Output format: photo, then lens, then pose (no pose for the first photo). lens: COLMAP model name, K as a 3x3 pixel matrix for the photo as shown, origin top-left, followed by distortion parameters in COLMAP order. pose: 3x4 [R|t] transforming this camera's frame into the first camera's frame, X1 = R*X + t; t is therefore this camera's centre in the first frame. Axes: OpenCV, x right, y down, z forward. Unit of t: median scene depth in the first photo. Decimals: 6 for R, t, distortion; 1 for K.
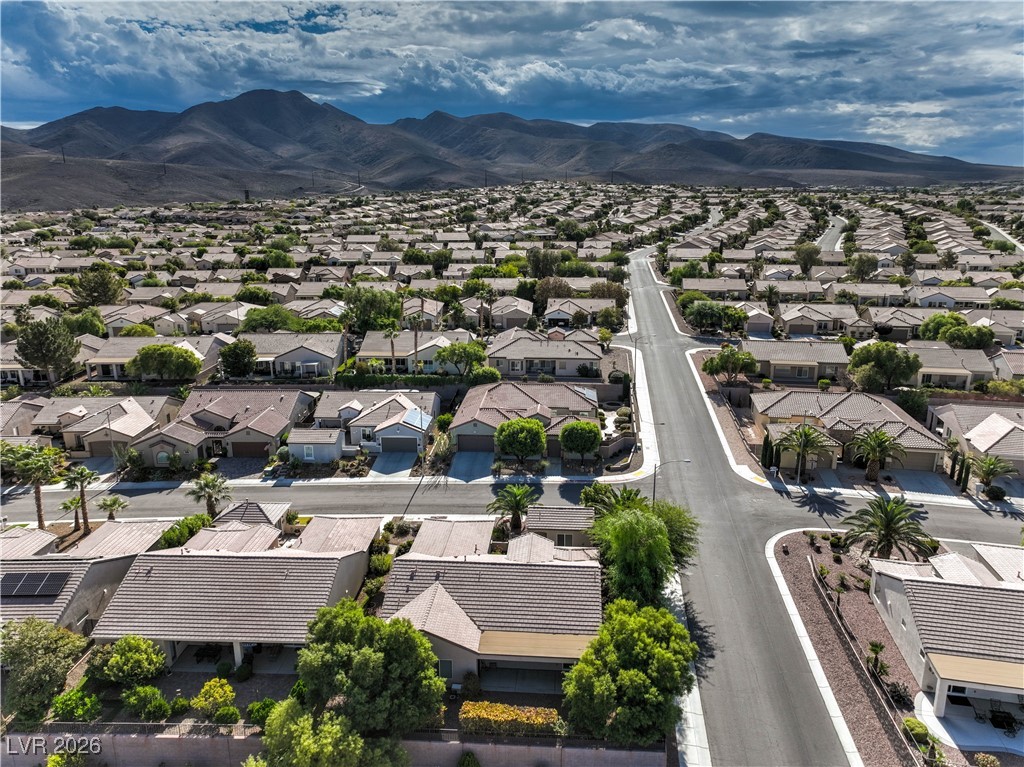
lens RADIAL K [[718.3, 0, 513.2], [0, 718.3, 377.5], [0, 0, 1]] dist [0.016097, 0.023789]
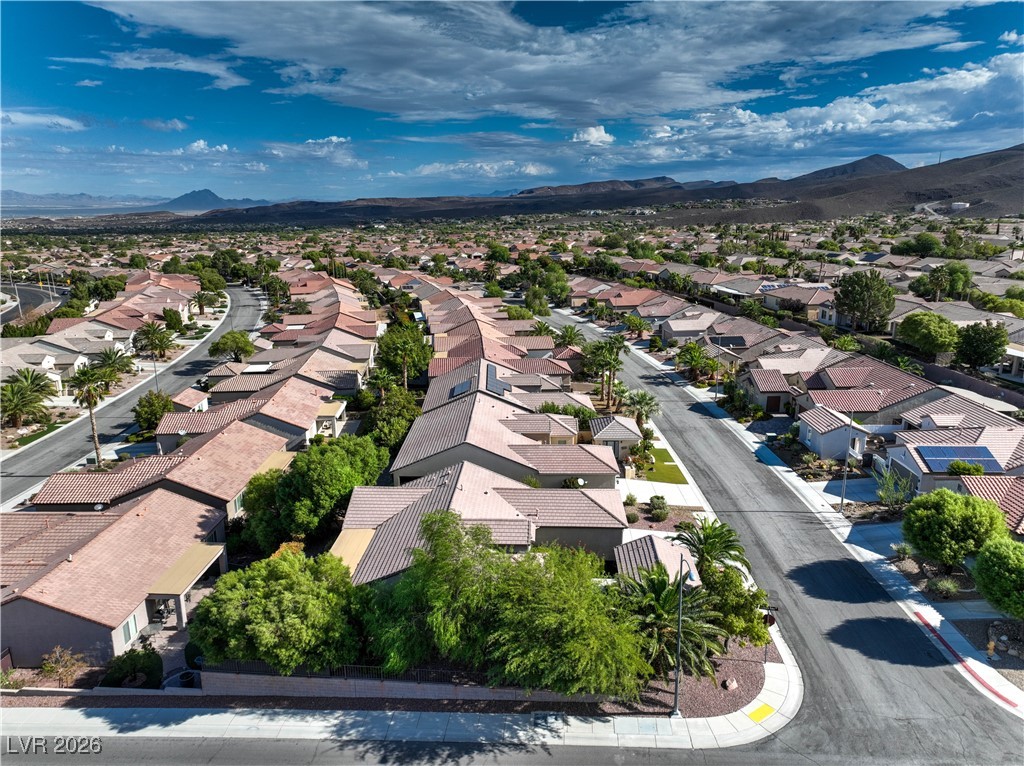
lens RADIAL K [[718.3, 0, 515.5], [0, 718.3, 394.1], [0, 0, 1]] dist [0.016097, 0.023789]
pose [[0.030280, 0.264179, -0.963998, 0.363384], [-0.239835, 0.938186, 0.249572, -0.048929], [0.970341, 0.223643, 0.091767, 0.437151]]
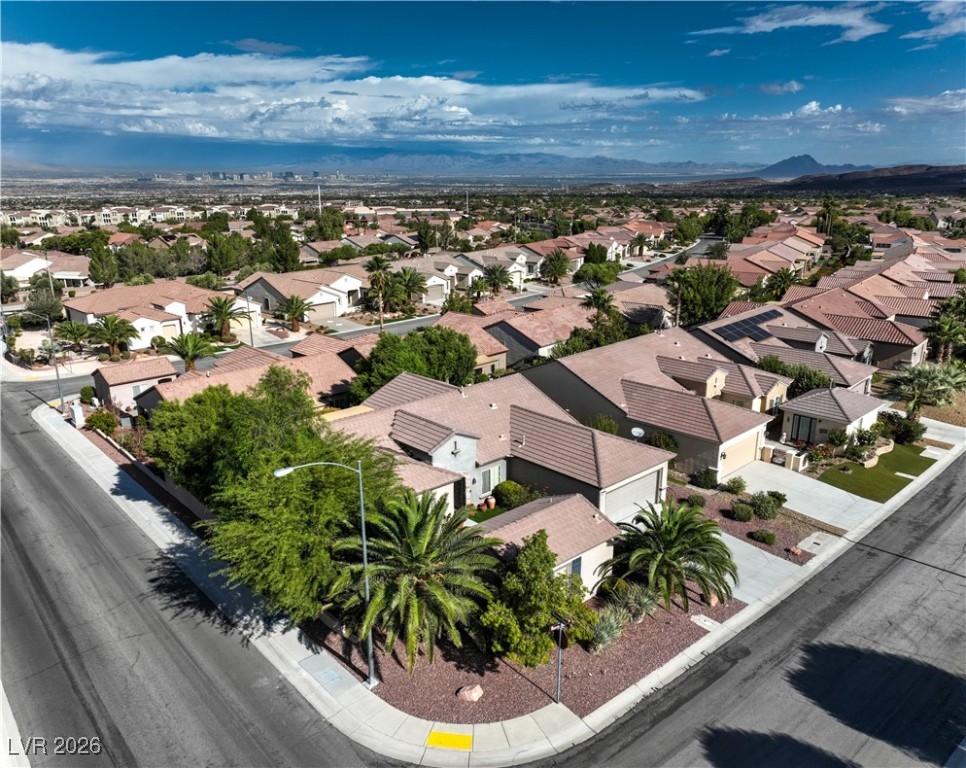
lens RADIAL K [[746.4, 0, 482.1], [0, 746.4, 413.8], [0, 0, 1]] dist [0.008963, 0.037247]
pose [[-0.683958, 0.231144, -0.691935, 0.226525], [-0.174620, 0.869034, 0.462912, -0.049794], [0.708314, 0.437438, -0.554021, 0.677821]]
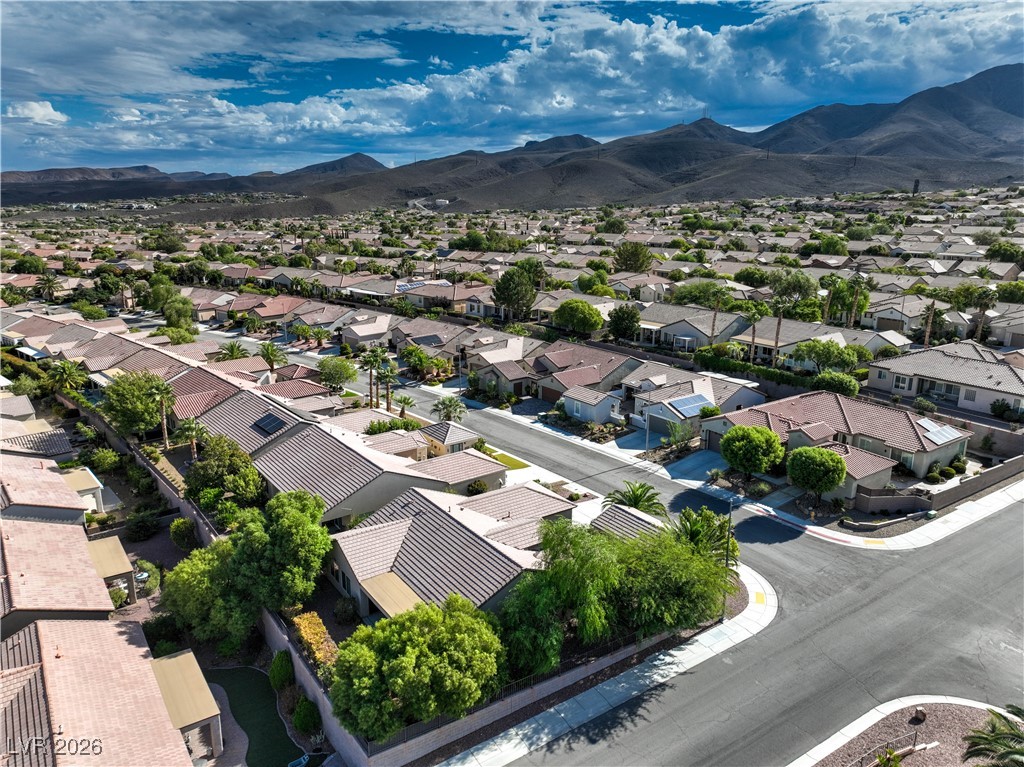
lens RADIAL K [[718.3, 0, 517.6], [0, 718.3, 386.9], [0, 0, 1]] dist [0.016097, 0.023789]
pose [[0.634547, 0.207009, -0.744646, 0.313967], [-0.192847, 0.975397, 0.106823, -0.014864], [0.748439, 0.075818, 0.658856, 0.189841]]
